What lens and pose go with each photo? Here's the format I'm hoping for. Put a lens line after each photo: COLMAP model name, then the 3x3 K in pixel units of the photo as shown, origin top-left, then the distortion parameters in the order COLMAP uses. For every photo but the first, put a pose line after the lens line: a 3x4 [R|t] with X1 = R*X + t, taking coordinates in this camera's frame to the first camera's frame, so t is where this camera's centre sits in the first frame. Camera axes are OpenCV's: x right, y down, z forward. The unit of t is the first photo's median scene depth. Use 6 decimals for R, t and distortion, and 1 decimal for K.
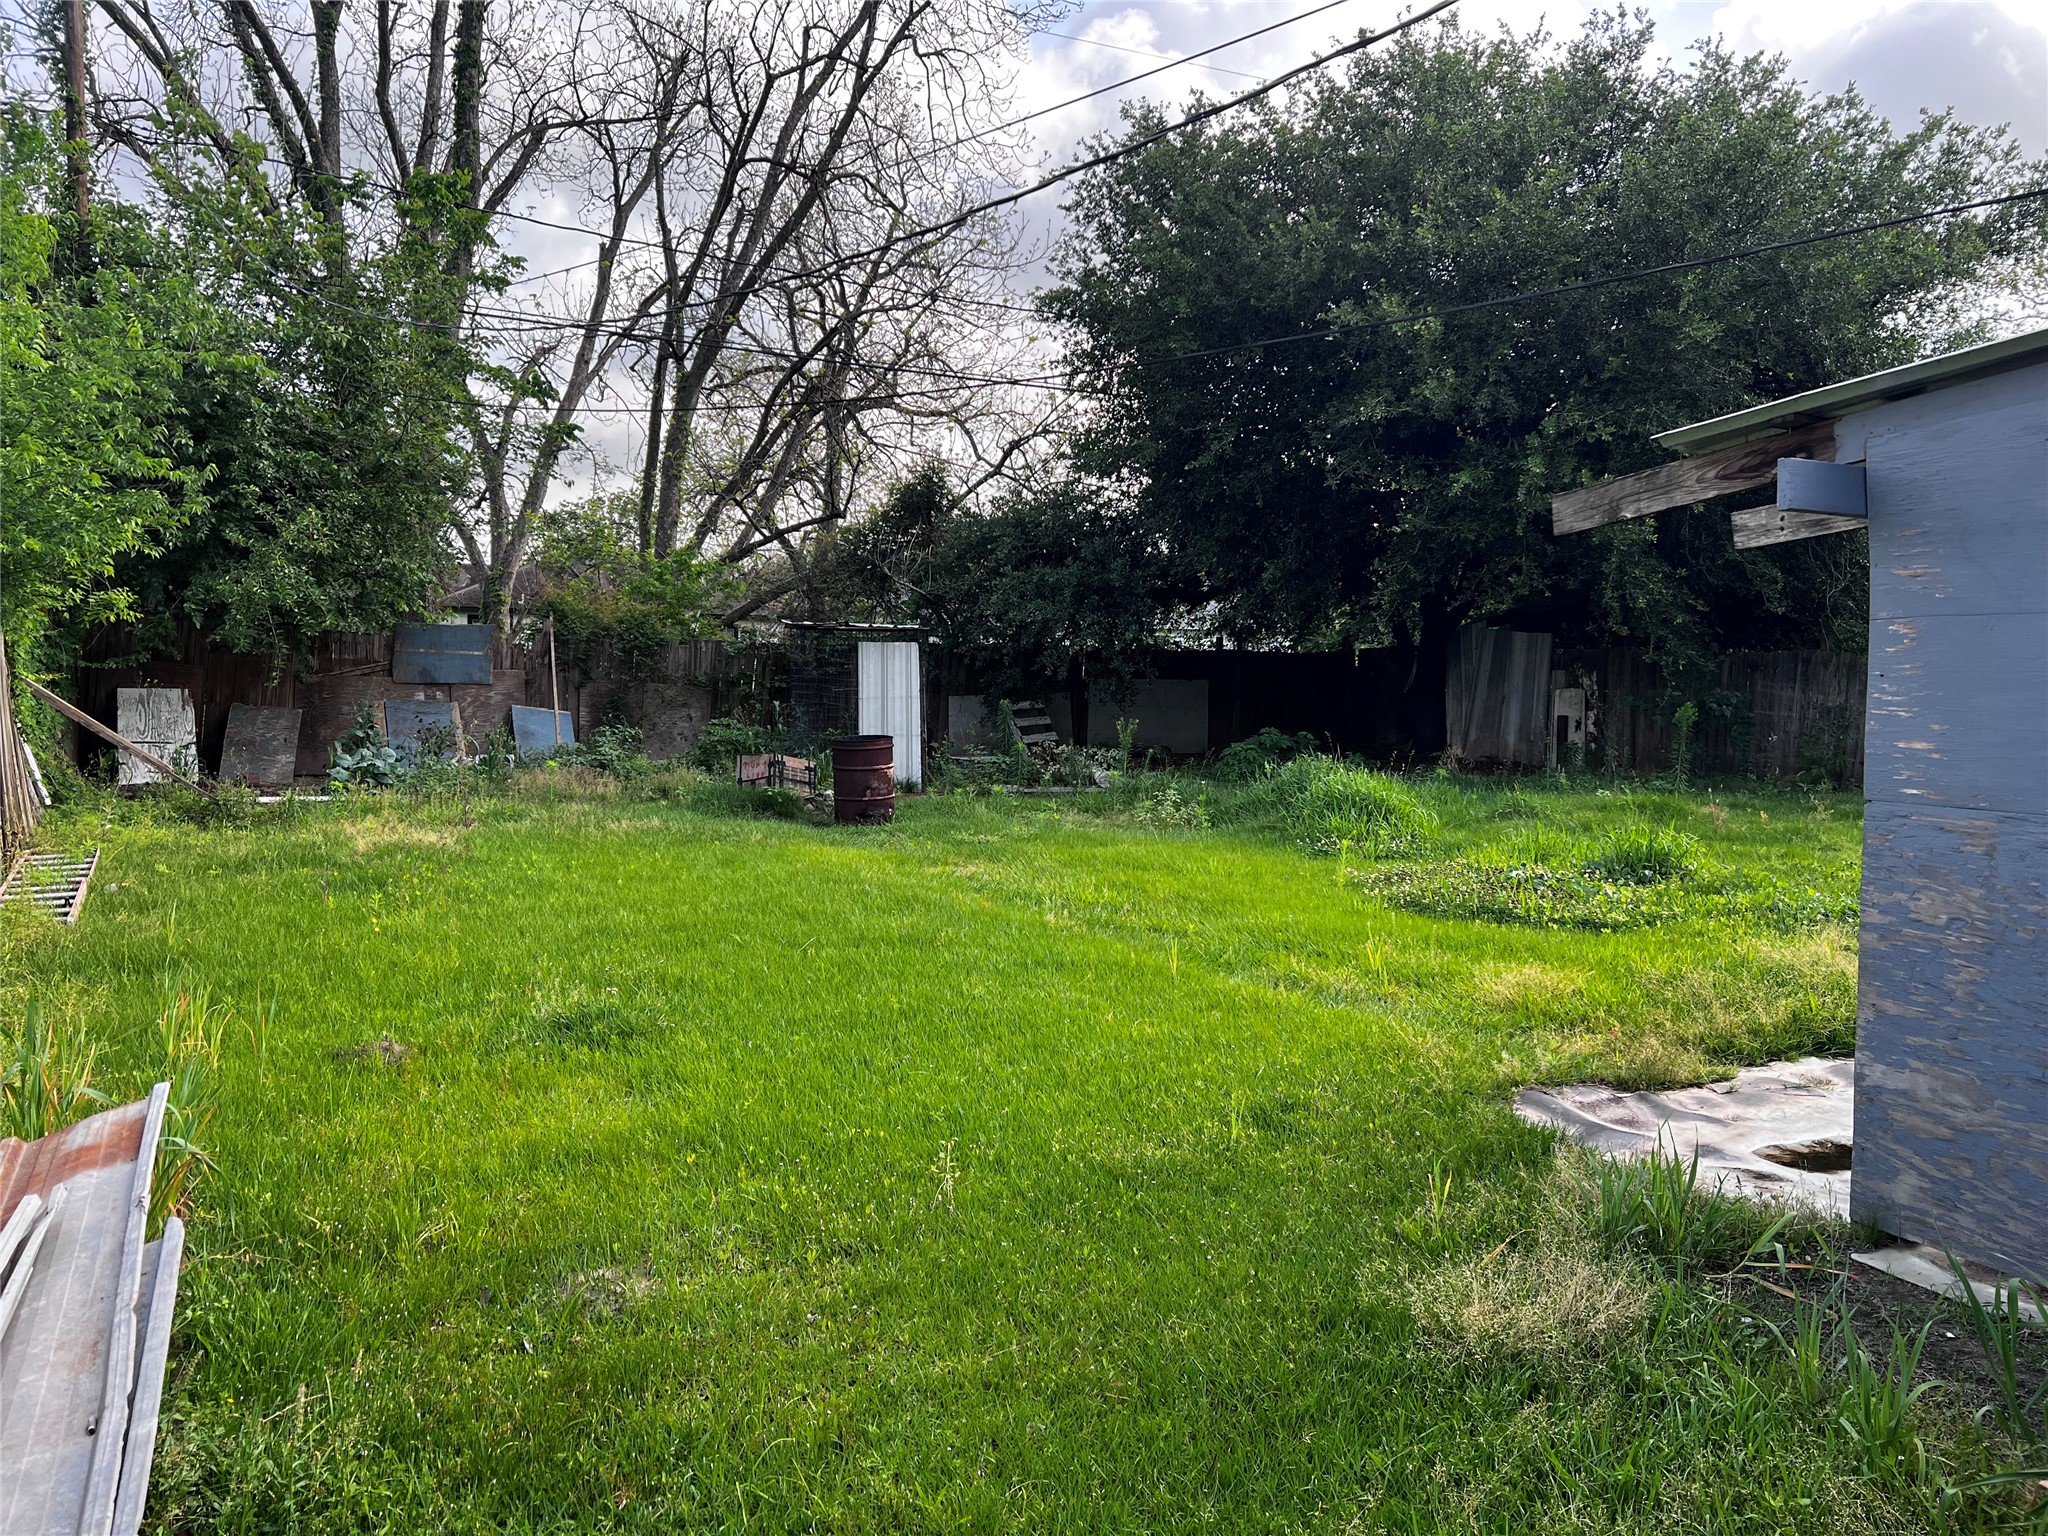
lens RADIAL K [[1554.9, 0, 1078.6], [0, 1554.9, 767.7], [0, 0, 1]] dist [0.079014, -0.145224]
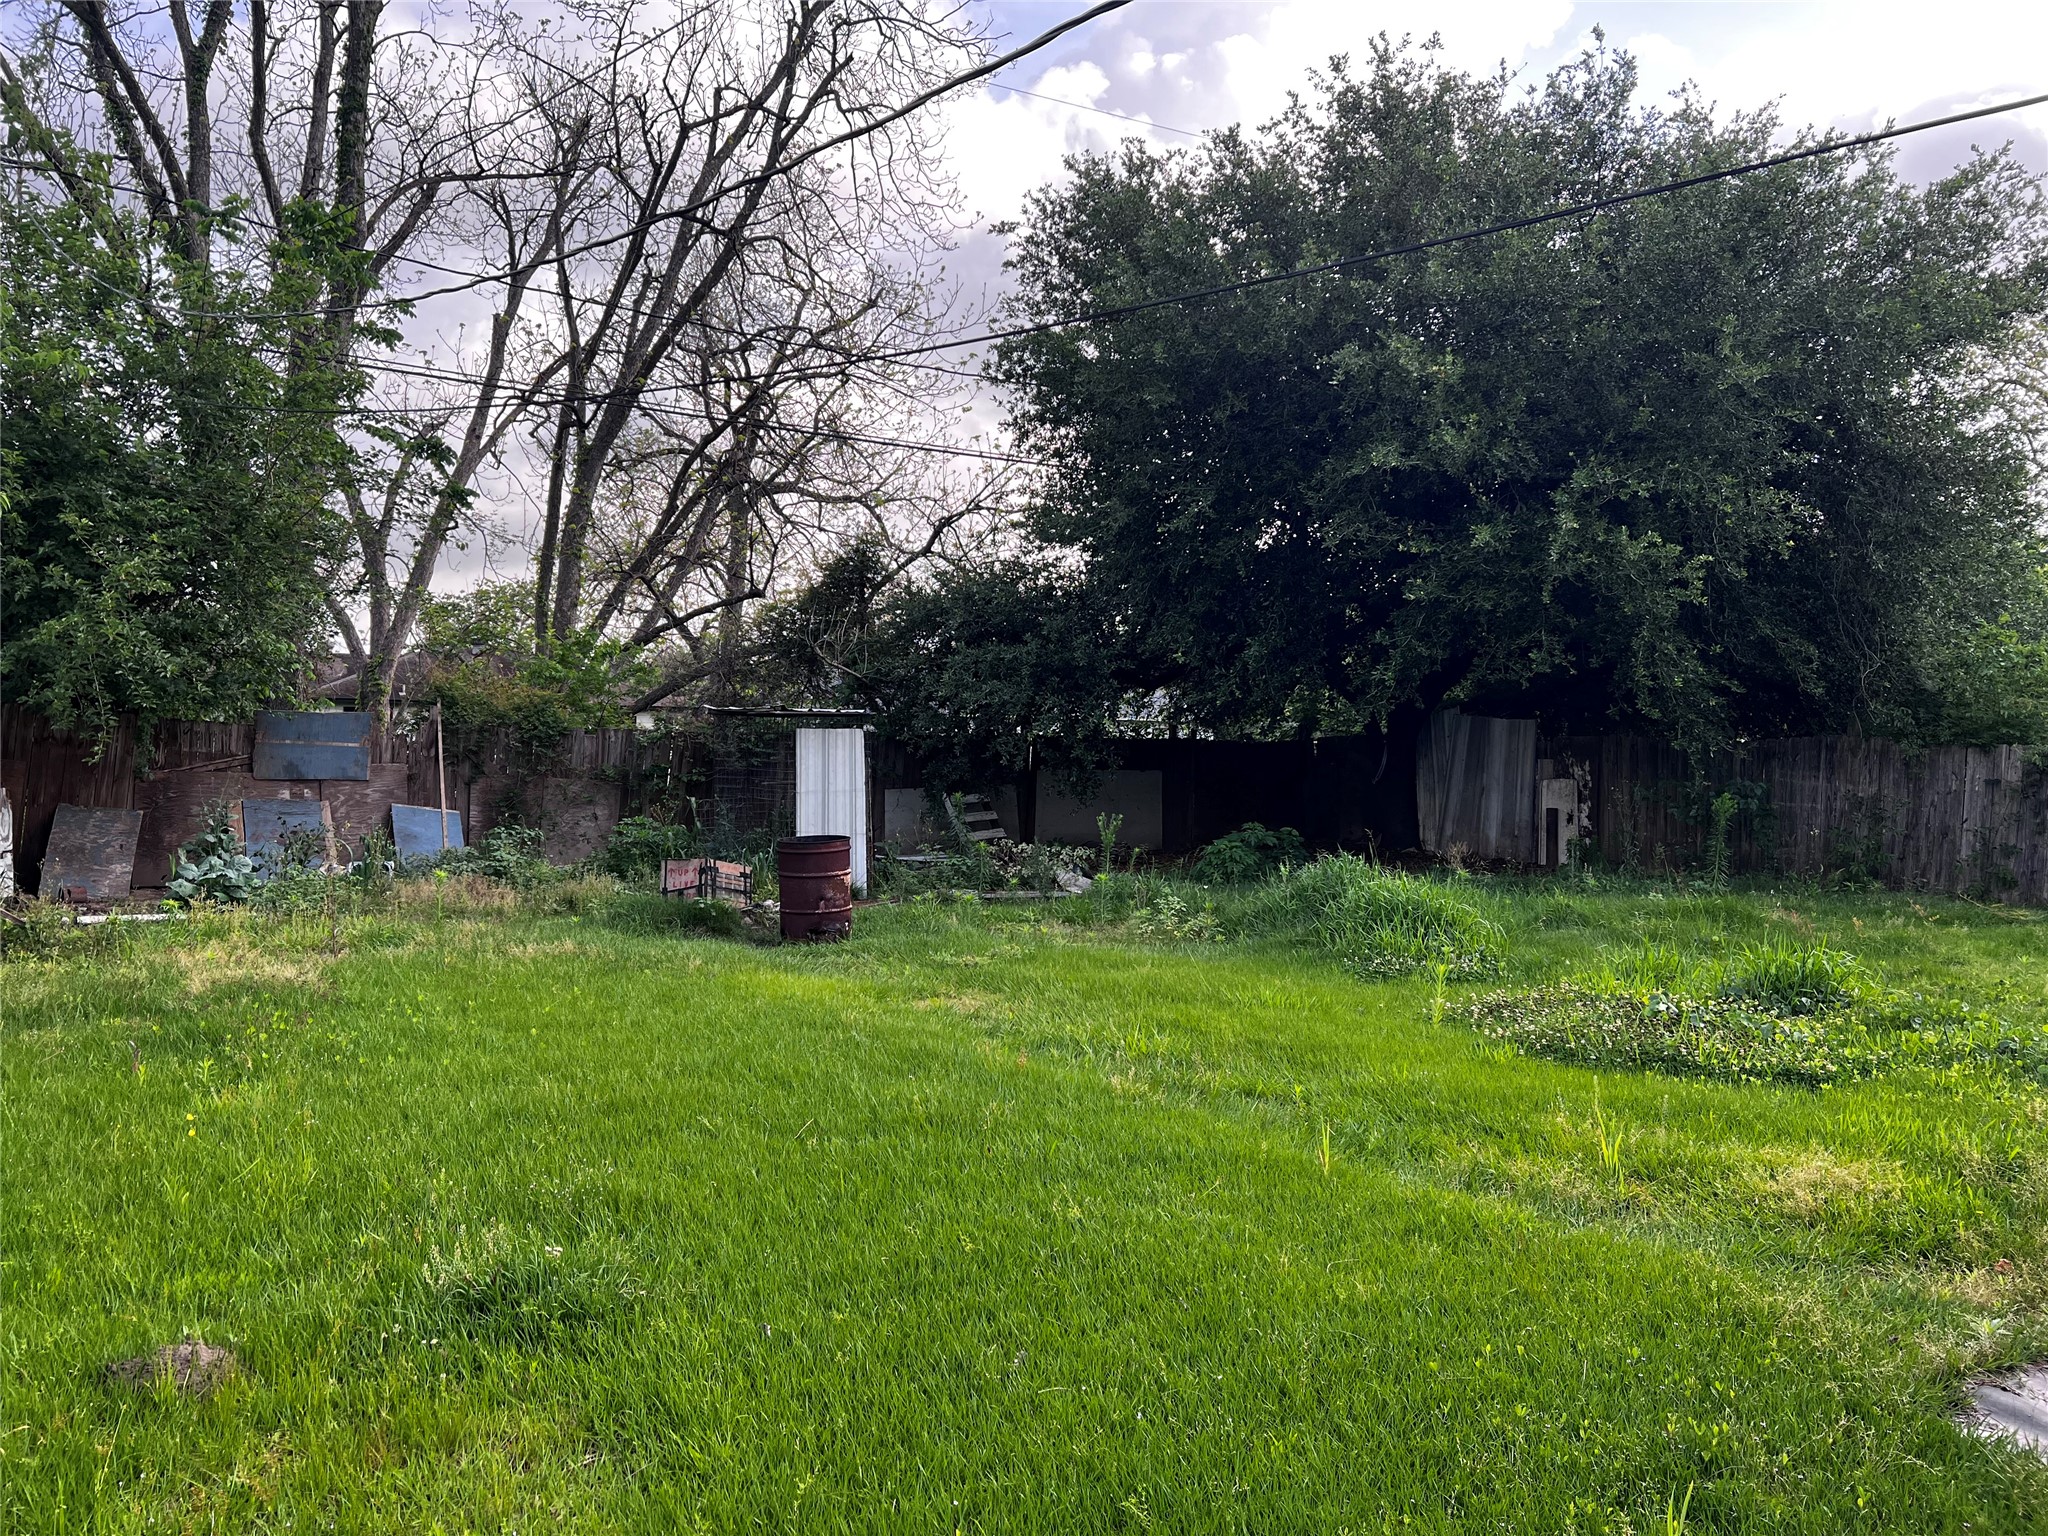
lens RADIAL K [[1555.7, 0, 1024.0], [0, 1555.7, 768.0], [0, 0, 1]] dist [0.088584, -0.133489]
pose [[0.999285, -0.005310, 0.037421, -0.035437], [0.007580, 0.998122, -0.060783, -0.003380], [-0.037028, 0.061023, 0.997449, 0.093614]]
